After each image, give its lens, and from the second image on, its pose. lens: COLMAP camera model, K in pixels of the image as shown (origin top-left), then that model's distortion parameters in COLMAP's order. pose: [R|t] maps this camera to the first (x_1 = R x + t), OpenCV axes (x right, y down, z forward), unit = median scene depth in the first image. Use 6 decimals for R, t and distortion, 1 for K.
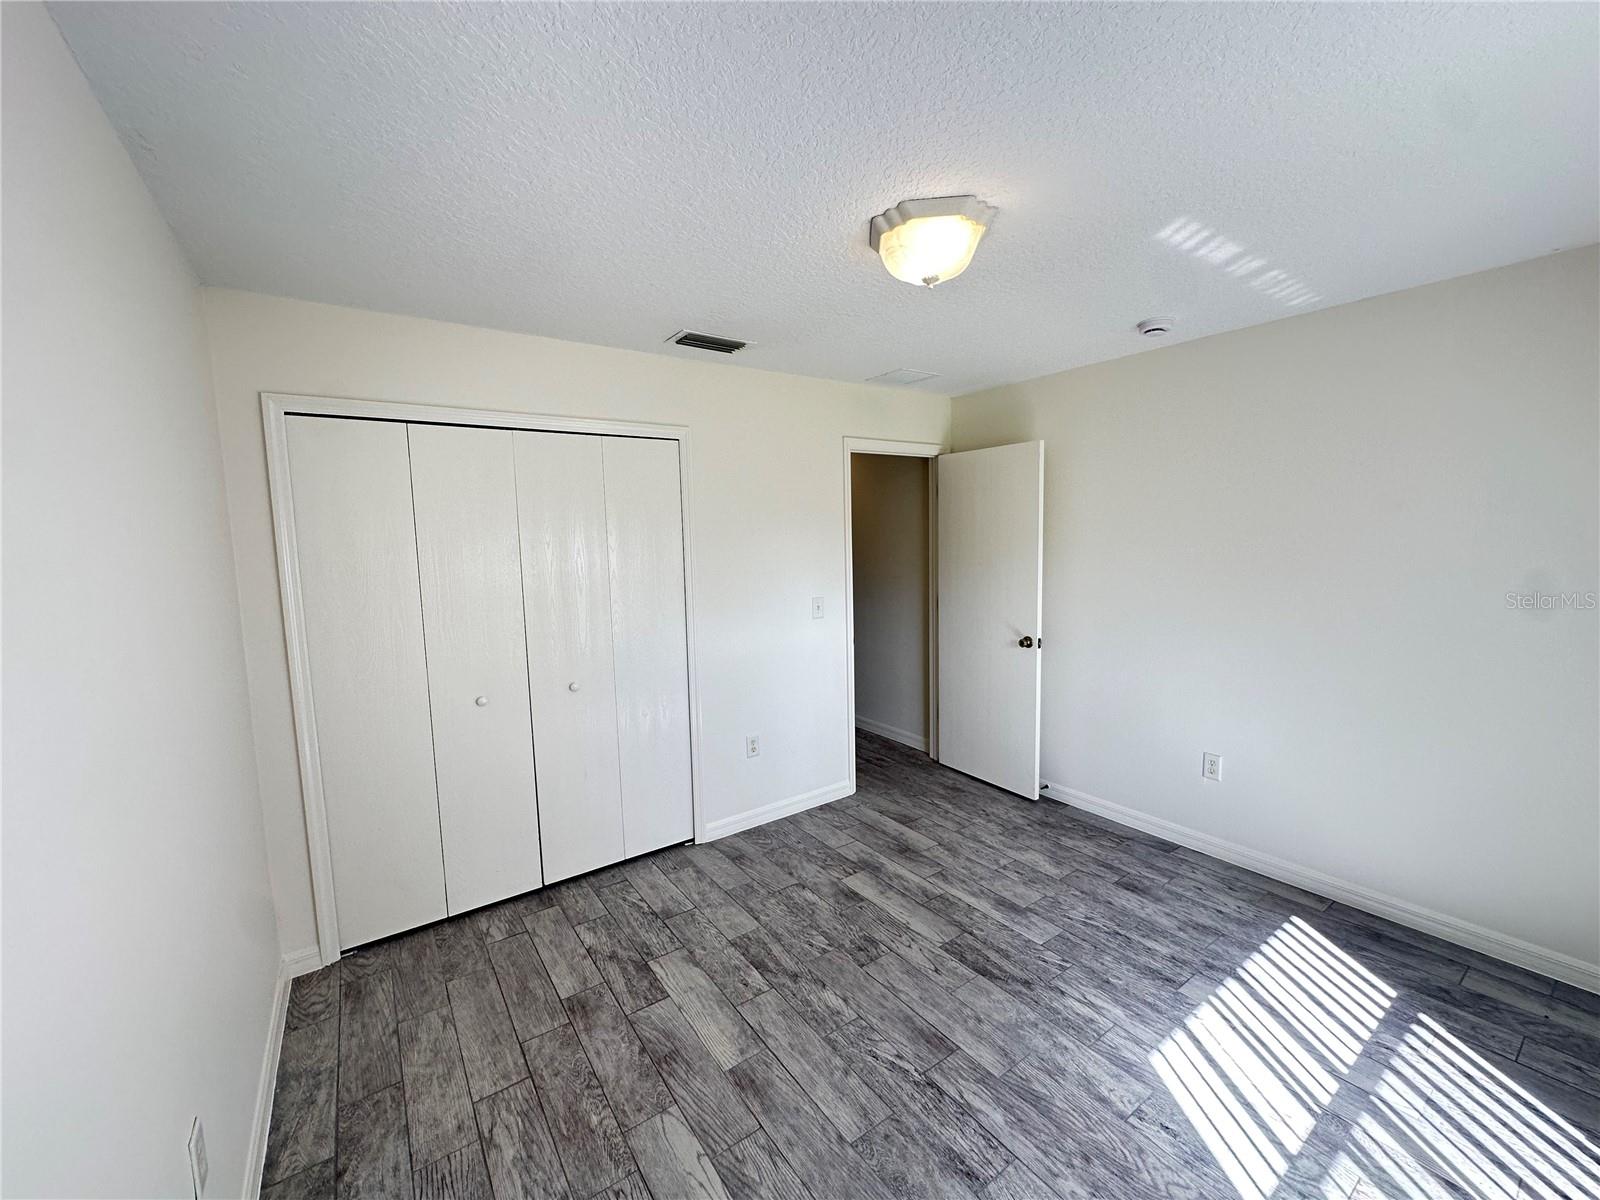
lens RADIAL K [[641.7, 0, 800.0], [0, 641.7, 600.0], [0, 0, 1]] dist [-0.001792, -0.000059]
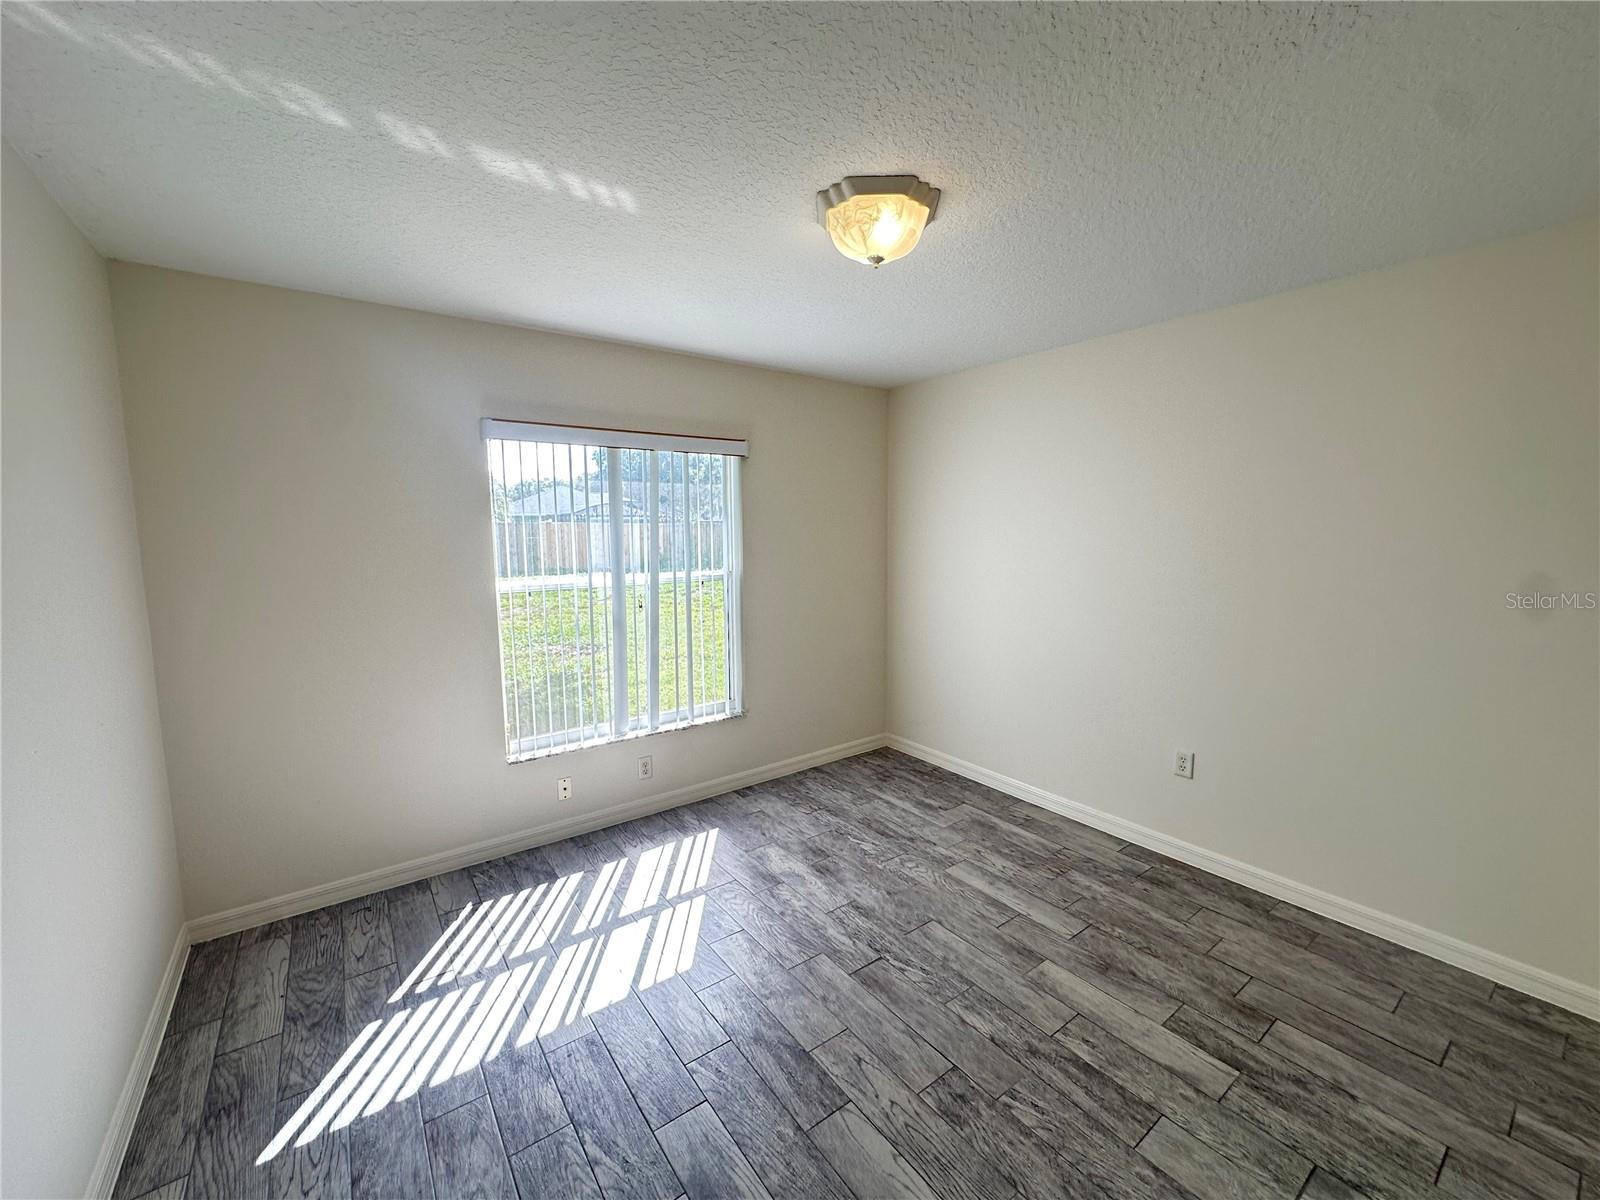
lens RADIAL K [[641.7, 0, 800.0], [0, 641.7, 600.0], [0, 0, 1]] dist [-0.001792, -0.000059]
pose [[-0.999346, 0.031457, -0.017827, 0.315952], [0.026928, 0.976543, 0.213631, -0.173674], [0.024129, 0.213011, -0.976752, 1.850625]]
